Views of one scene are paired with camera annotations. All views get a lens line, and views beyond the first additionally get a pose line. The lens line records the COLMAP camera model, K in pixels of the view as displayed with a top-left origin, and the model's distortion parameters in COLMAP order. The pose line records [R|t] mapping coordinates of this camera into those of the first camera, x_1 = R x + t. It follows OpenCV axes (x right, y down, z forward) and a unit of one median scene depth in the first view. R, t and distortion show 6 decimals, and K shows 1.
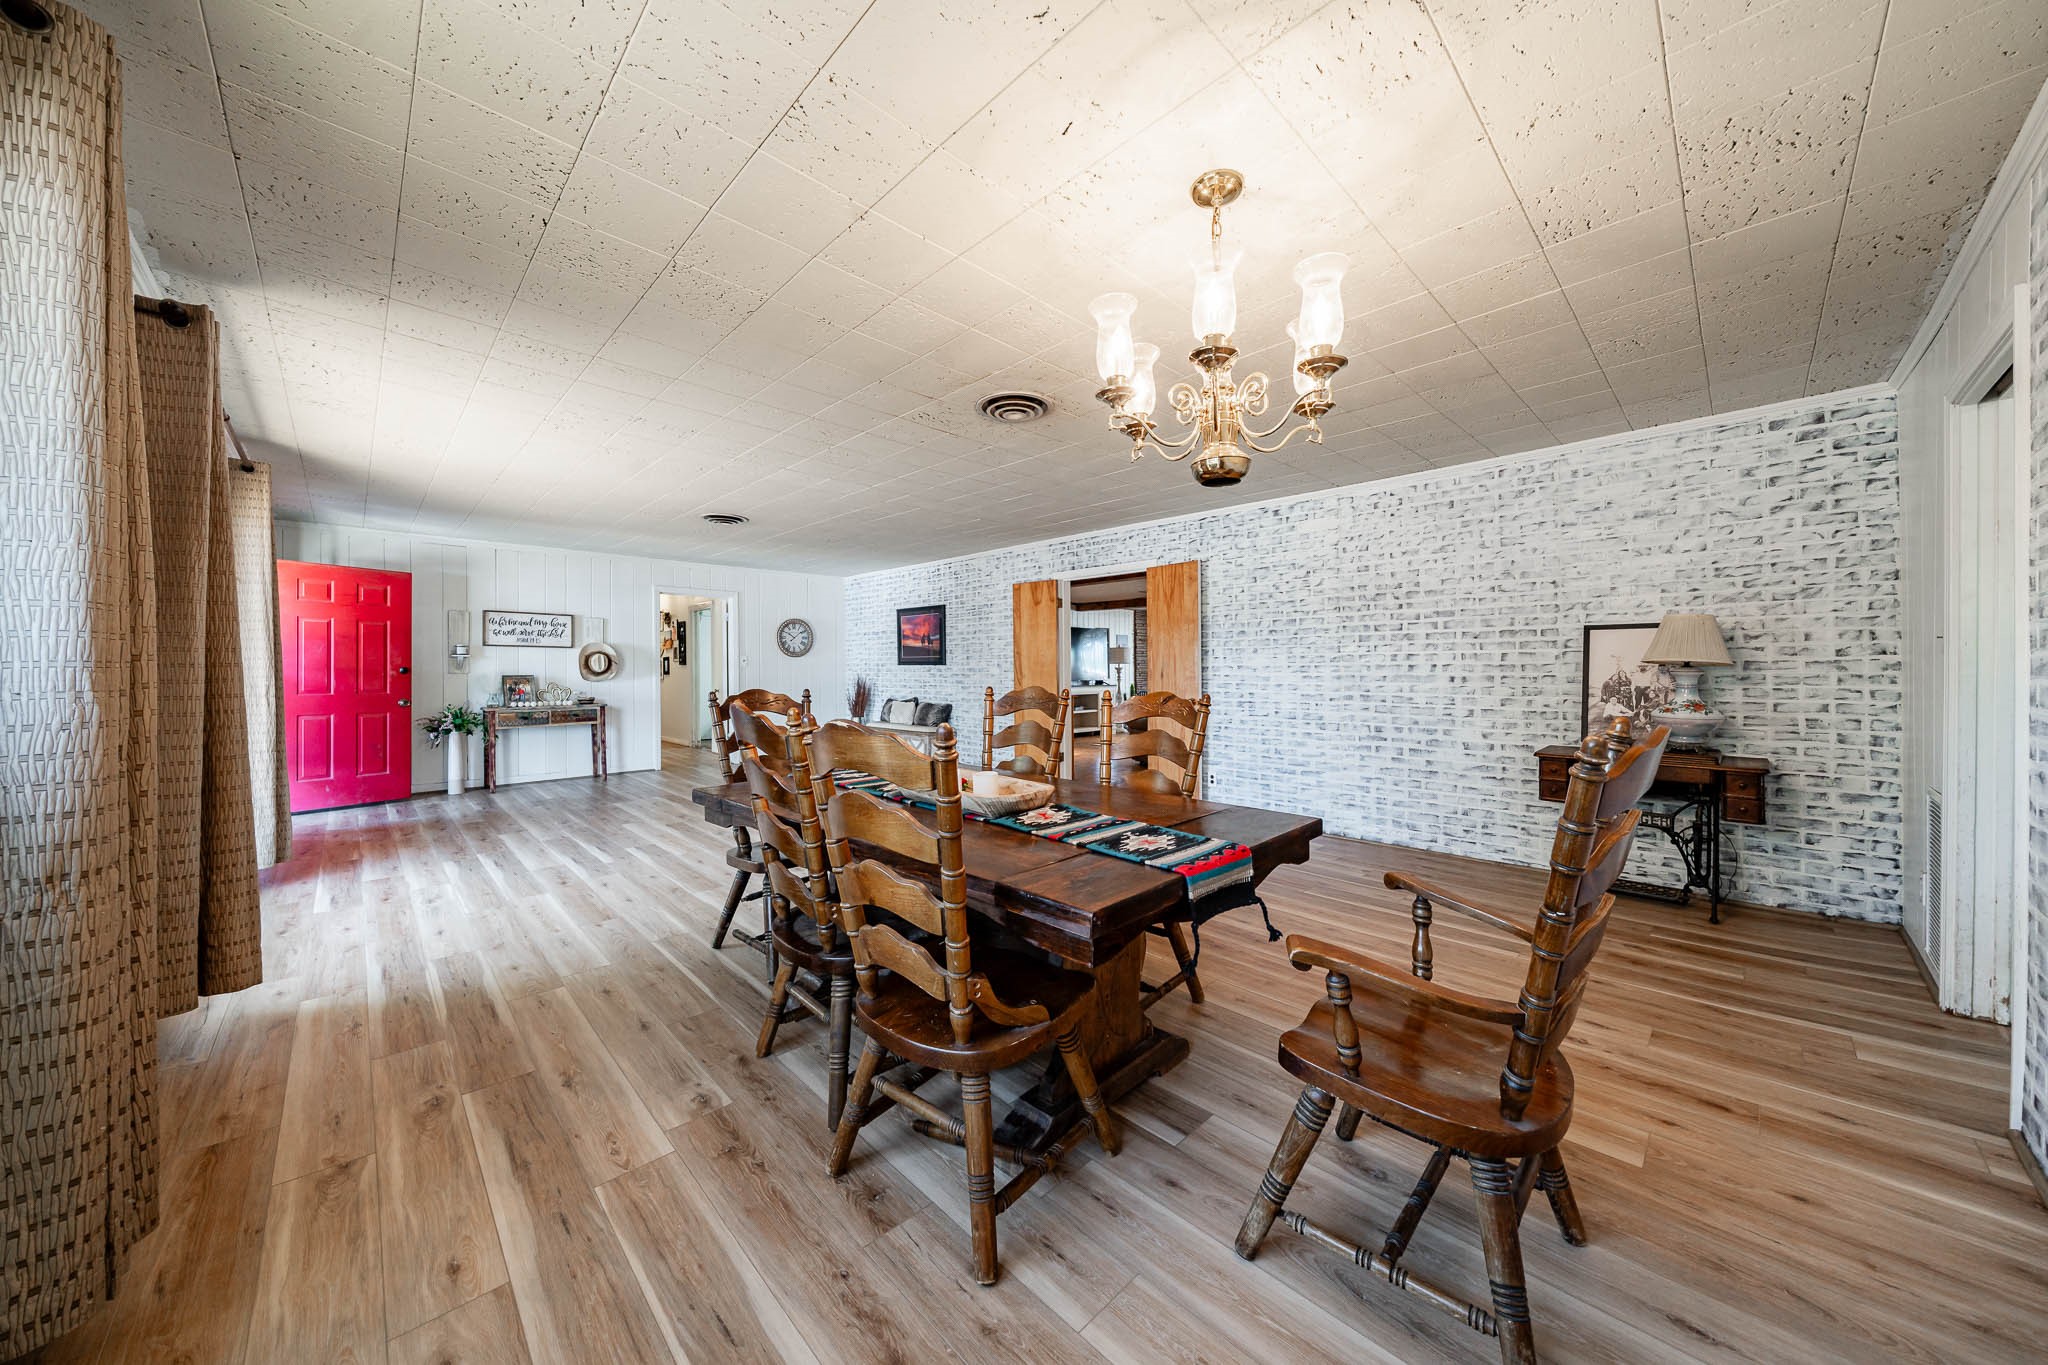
lens RADIAL K [[699.2, 0, 1033.8], [0, 699.2, 681.2], [0, 0, 1]] dist [-0.005915, -0.000125]
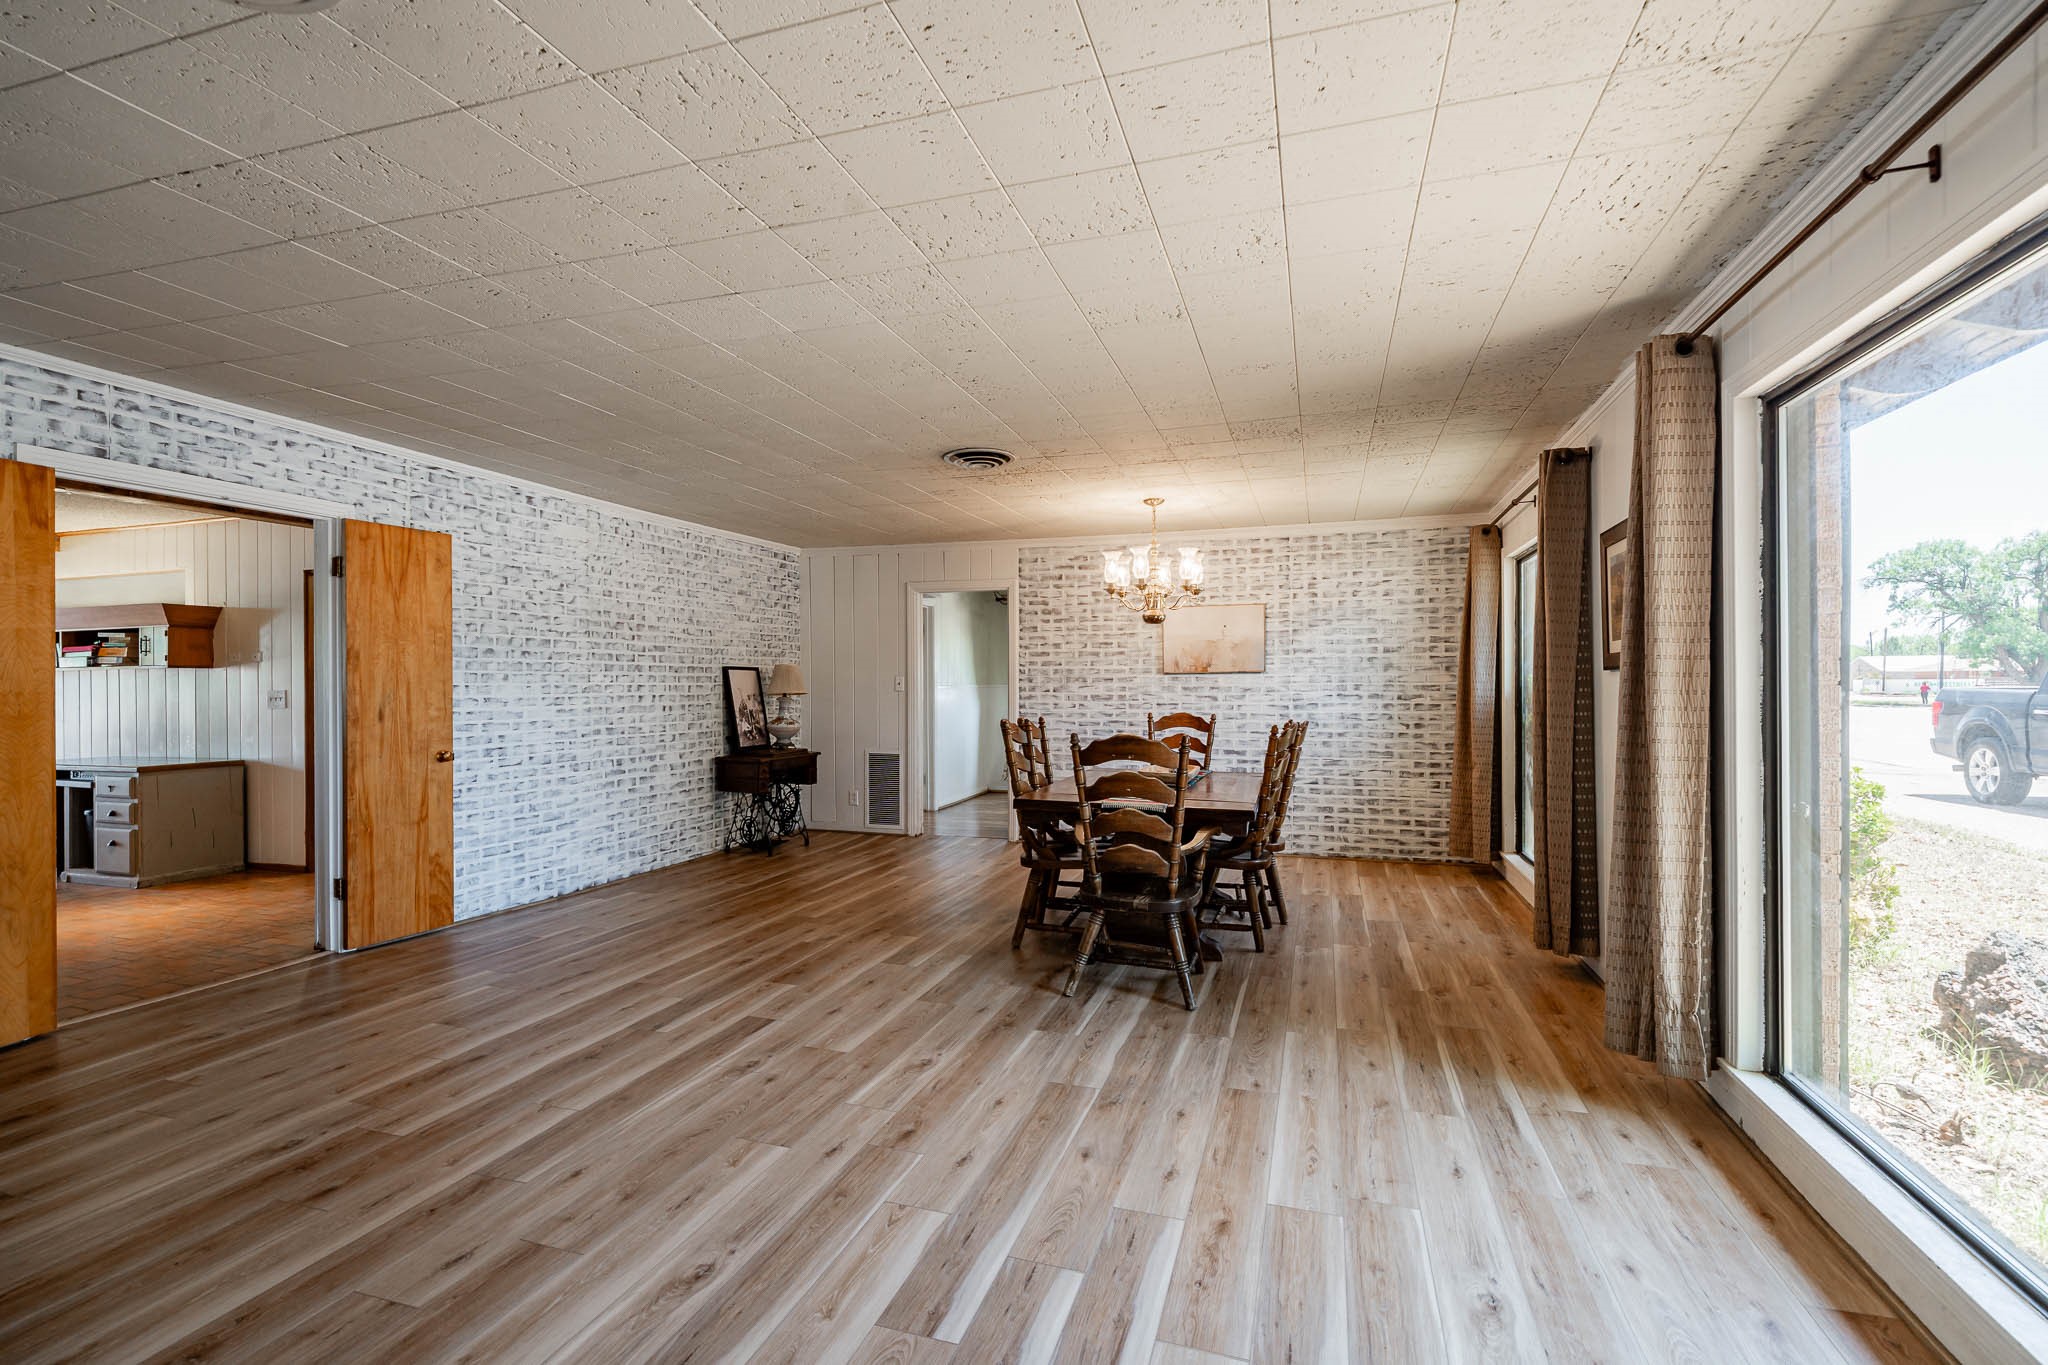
lens RADIAL K [[959.1, 0, 1002.9], [0, 959.1, 686.5], [0, 0, 1]] dist [0.002561, 0.000158]
pose [[-0.454898, 0.000154, 0.890544, -0.929283], [0.015771, 0.999845, 0.007883, -0.038294], [-0.890404, 0.017631, -0.454830, 1.129578]]
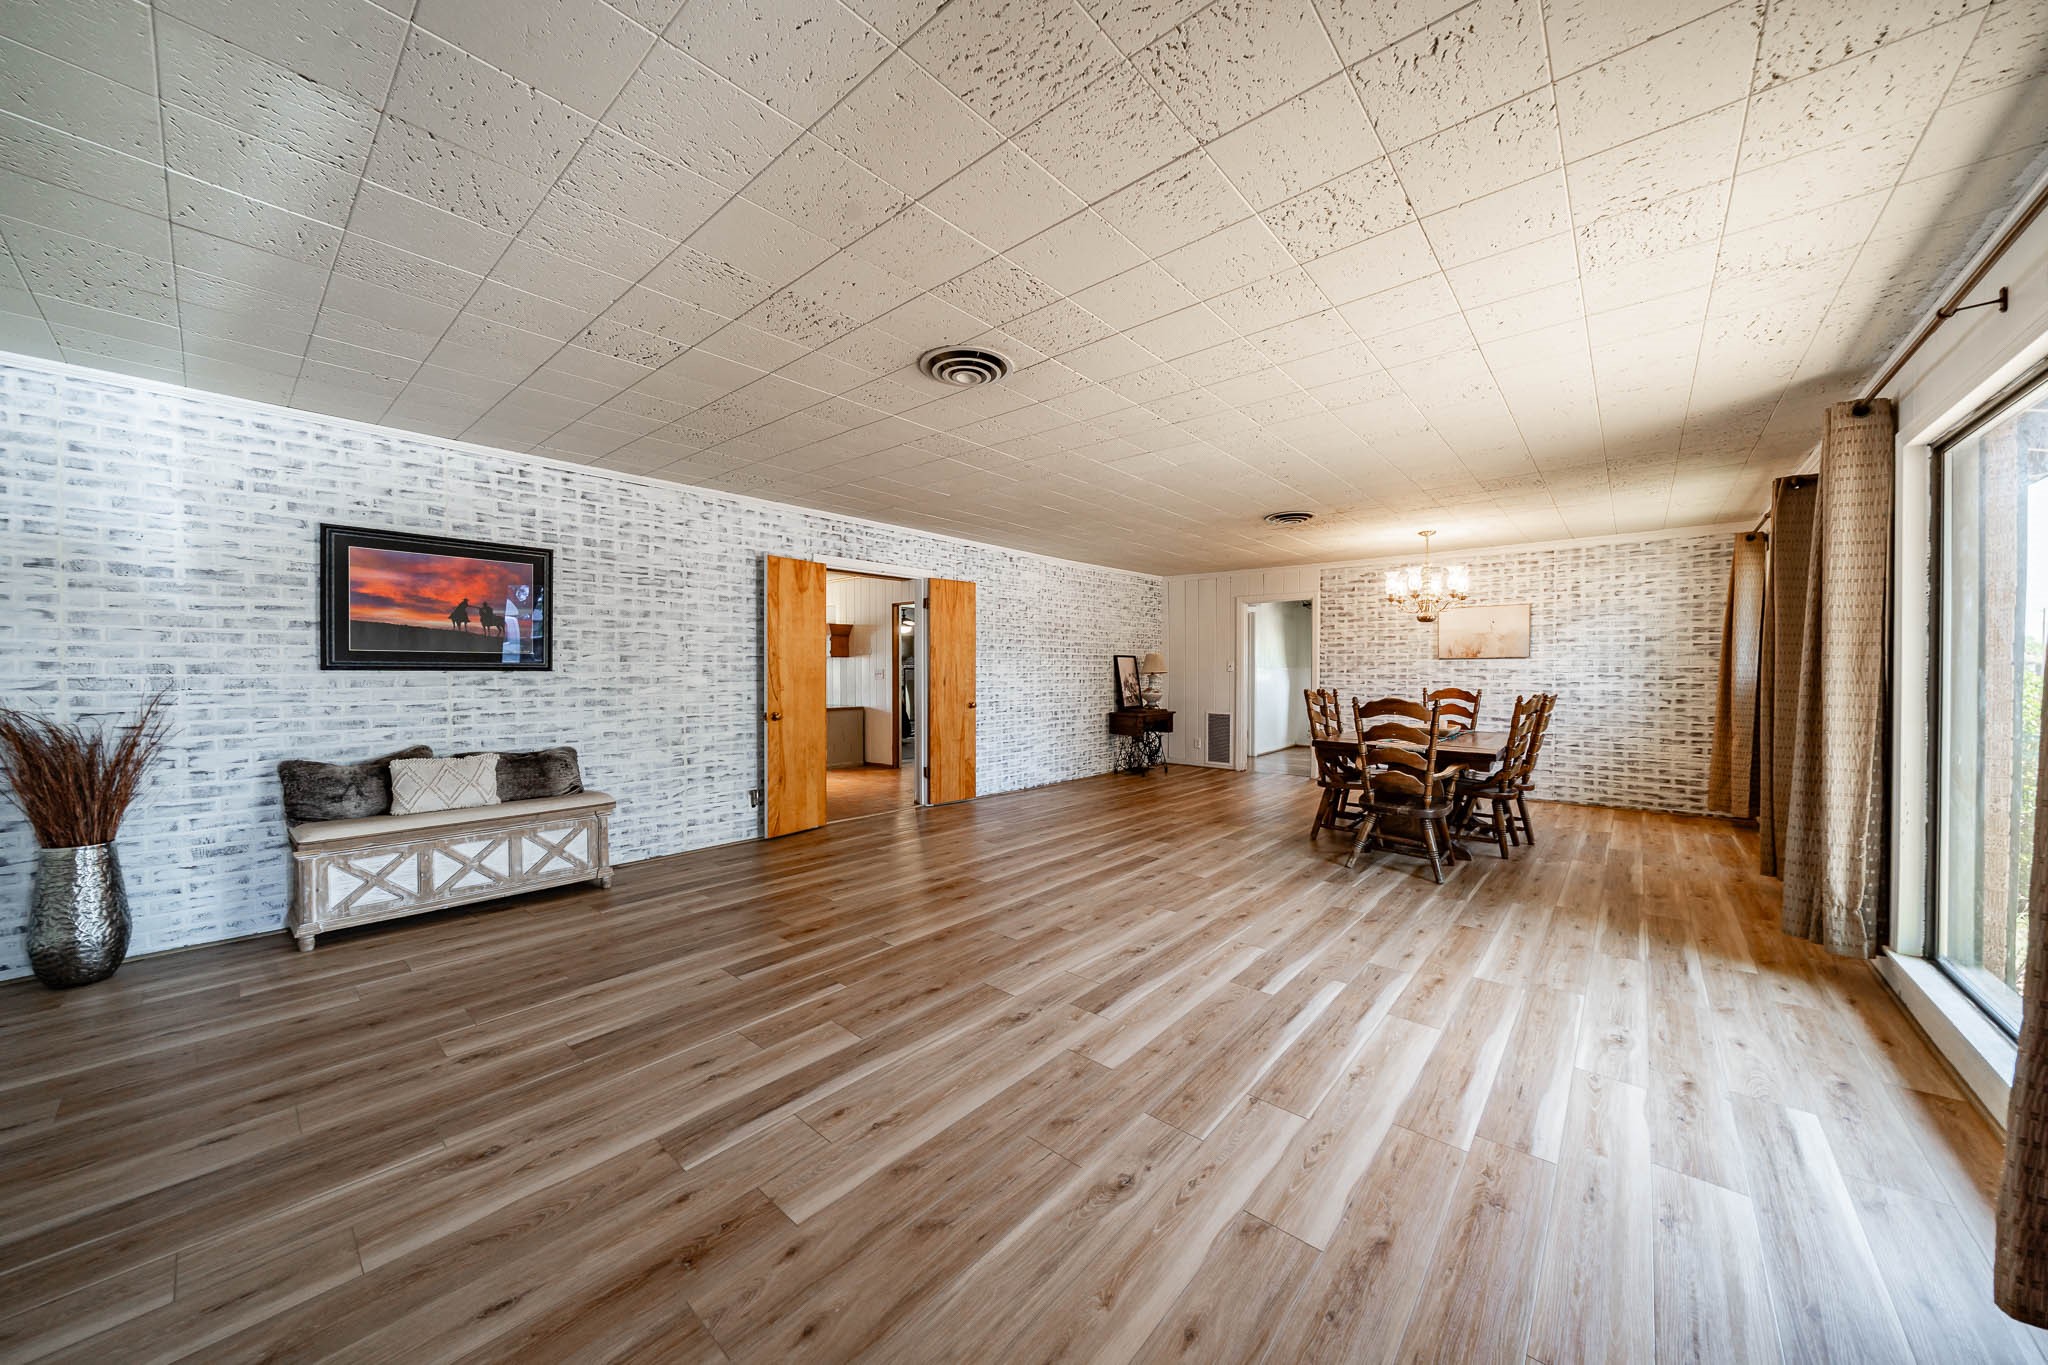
lens RADIAL K [[709.9, 0, 1002.4], [0, 709.9, 679.0], [0, 0, 1]] dist [-0.006228, -0.000205]
pose [[-0.062644, -0.013207, 0.997949, -1.127357], [0.014037, 0.999802, 0.014113, -0.034084], [-0.997937, 0.014892, -0.062446, 1.223481]]
